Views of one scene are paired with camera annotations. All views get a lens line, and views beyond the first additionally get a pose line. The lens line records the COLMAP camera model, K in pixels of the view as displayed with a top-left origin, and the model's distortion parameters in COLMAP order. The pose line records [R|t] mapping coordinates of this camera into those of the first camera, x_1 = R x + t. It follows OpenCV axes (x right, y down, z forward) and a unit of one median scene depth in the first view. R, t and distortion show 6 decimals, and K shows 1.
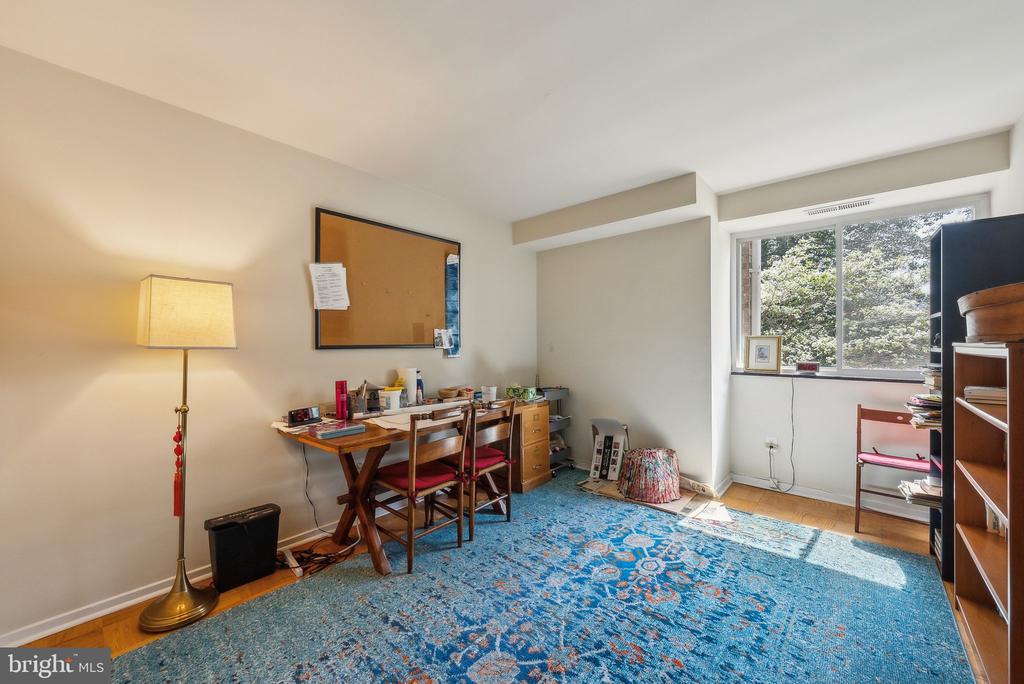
lens RADIAL K [[395.2, 0, 496.2], [0, 395.2, 335.0], [0, 0, 1]] dist [0.001821, 0.000104]
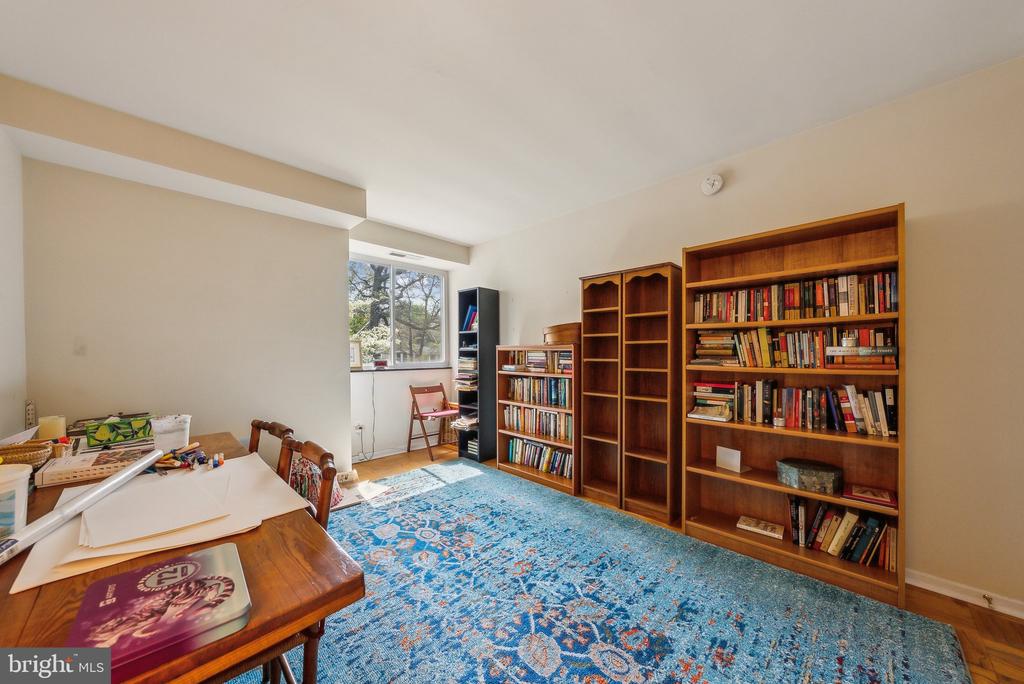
lens RADIAL K [[362.1, 0, 509.4], [0, 362.1, 344.8], [0, 0, 1]] dist [0.000137, -0.000030]
pose [[0.034221, 0.022990, 0.999150, -0.634827], [-0.024117, 0.999463, -0.022171, 0.045751], [-0.999123, -0.023337, 0.034757, 0.701293]]
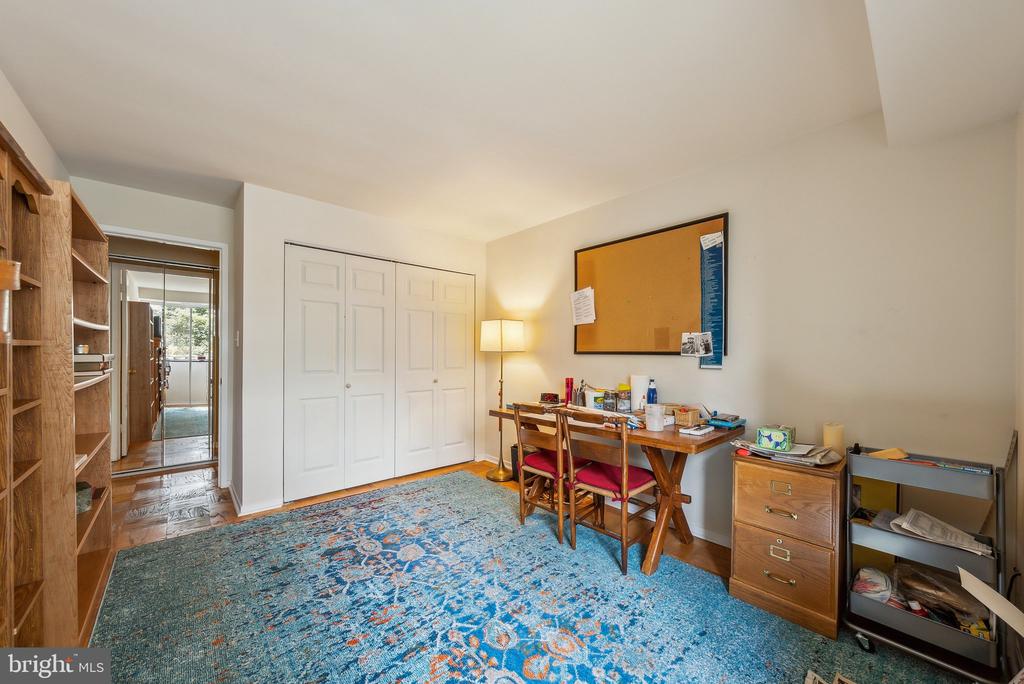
lens RADIAL K [[364.2, 0, 506.9], [0, 364.2, 344.4], [0, 0, 1]] dist [-0.001714, 0.000257]
pose [[-0.093073, -0.017453, -0.995506, 0.945203], [0.016282, 0.999686, -0.019049, 0.025538], [0.995526, -0.017982, -0.092760, 1.011171]]
